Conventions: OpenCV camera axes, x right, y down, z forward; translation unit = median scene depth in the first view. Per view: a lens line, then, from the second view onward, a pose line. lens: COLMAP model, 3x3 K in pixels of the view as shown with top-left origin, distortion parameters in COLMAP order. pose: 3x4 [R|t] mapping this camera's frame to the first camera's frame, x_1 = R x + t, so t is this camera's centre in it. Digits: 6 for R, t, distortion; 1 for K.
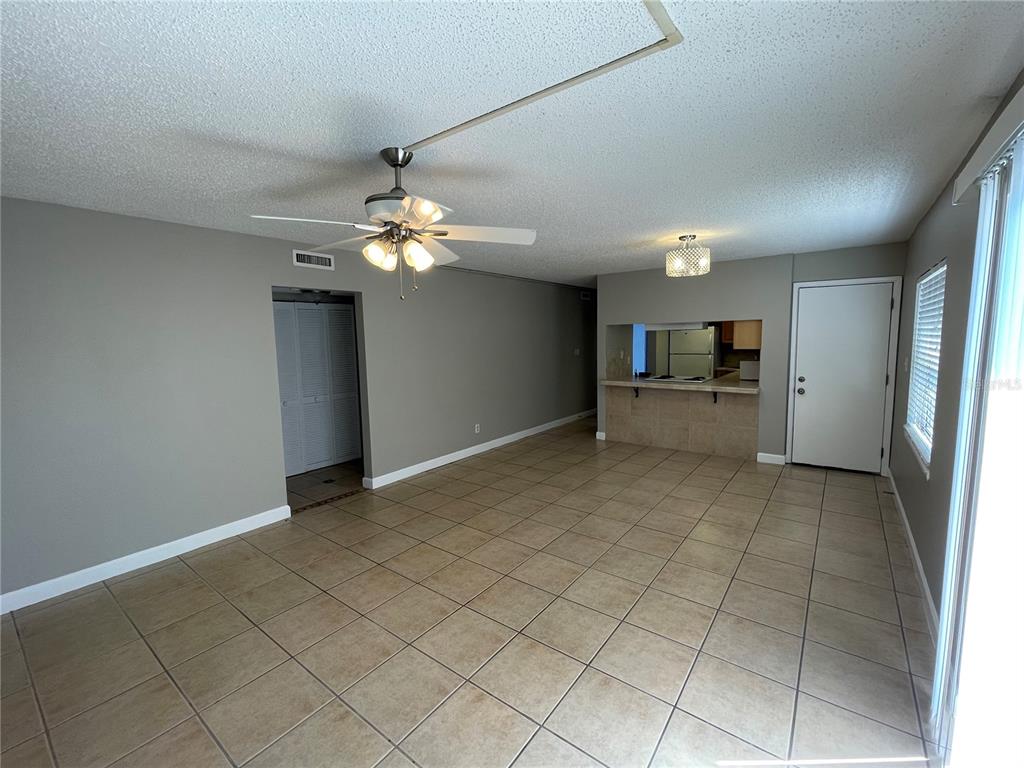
lens RADIAL K [[459.1, 0, 512.0], [0, 459.1, 384.0], [0, 0, 1]] dist [-0.001052, -0.000107]
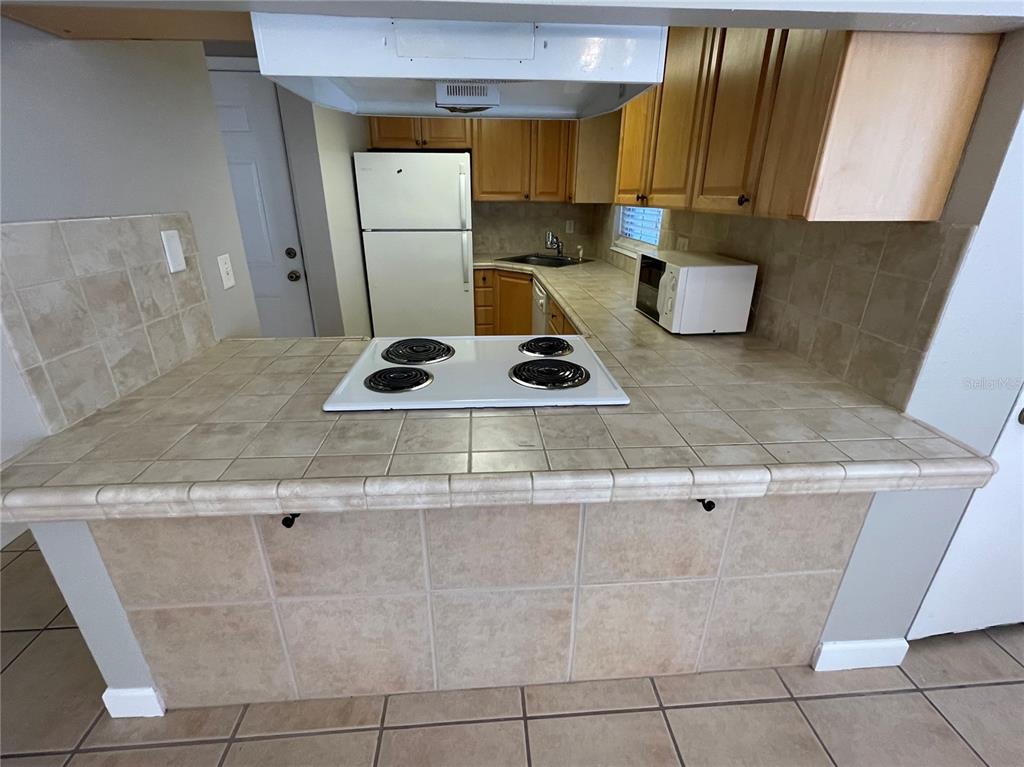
lens RADIAL K [[459.1, 0, 512.0], [0, 459.1, 383.5], [0, 0, 1]] dist [-0.001052, -0.000107]
pose [[0.761608, -0.226125, 0.607306, 0.243902], [0.049349, 0.954662, 0.293573, -0.067551], [-0.646157, -0.193617, 0.738237, 0.836482]]
